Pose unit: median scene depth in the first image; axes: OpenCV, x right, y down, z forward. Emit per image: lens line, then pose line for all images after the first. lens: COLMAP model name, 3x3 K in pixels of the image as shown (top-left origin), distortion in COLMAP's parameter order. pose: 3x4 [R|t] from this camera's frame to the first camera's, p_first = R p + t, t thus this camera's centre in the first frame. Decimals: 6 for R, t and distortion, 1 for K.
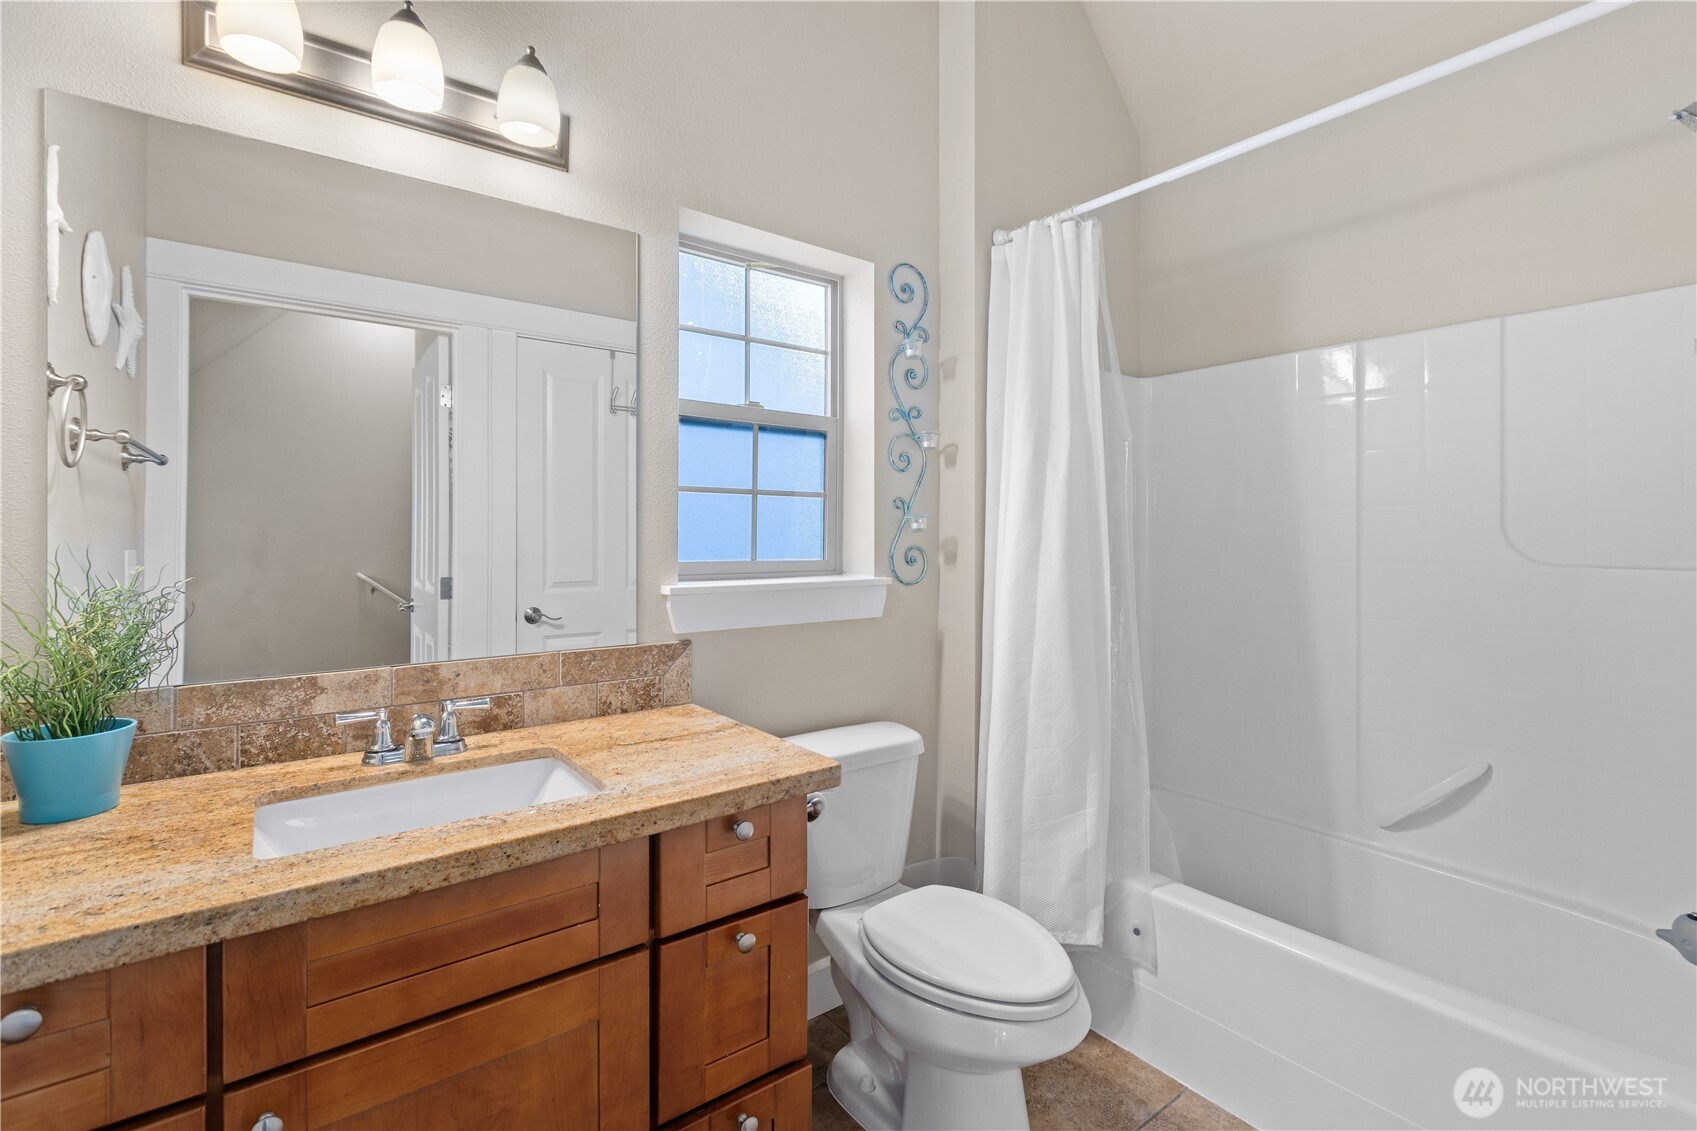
lens RADIAL K [[708.9, 0, 826.9], [0, 708.9, 538.8], [0, 0, 1]] dist [-0.006793, -0.000228]
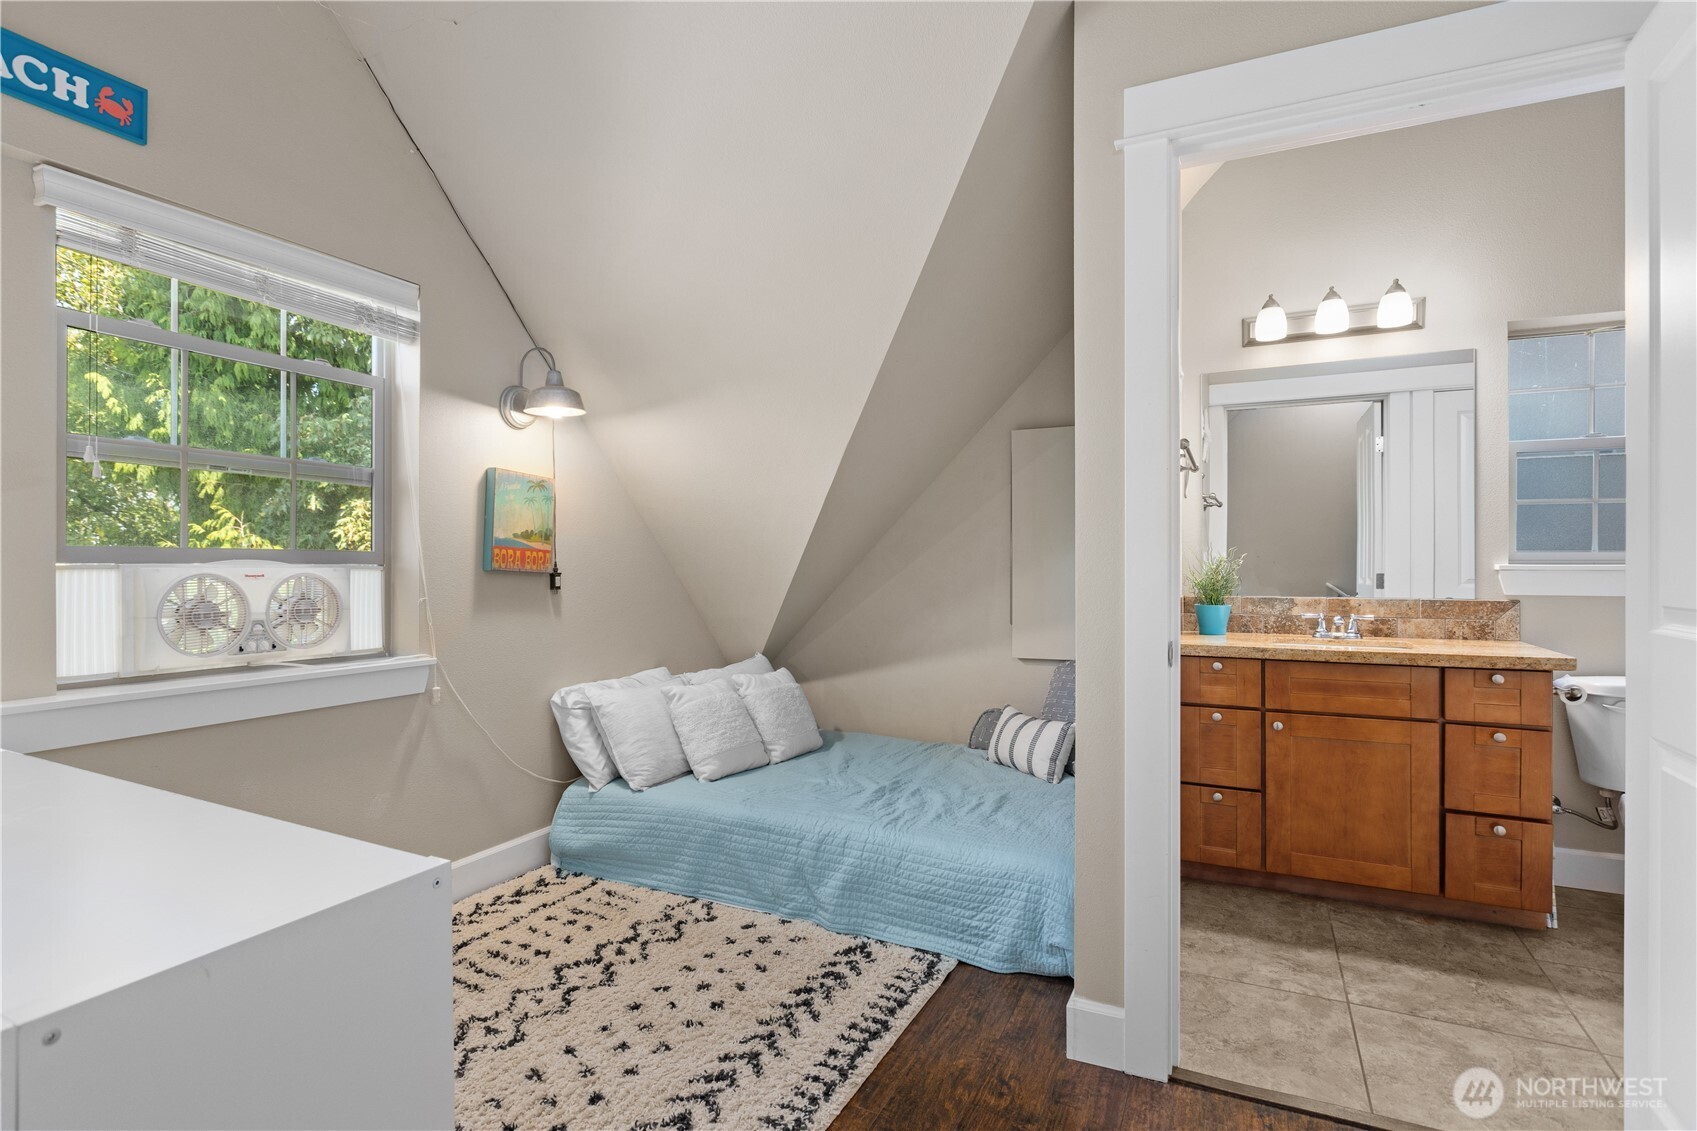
lens RADIAL K [[846.4, 0, 848.2], [0, 846.4, 556.5], [0, 0, 1]] dist [0.012499, 0.000188]
pose [[0.445204, -0.010527, -0.895367, 1.071161], [-0.003309, 0.999905, -0.013401, 0.101859], [0.895423, 0.008929, 0.445127, -1.478510]]
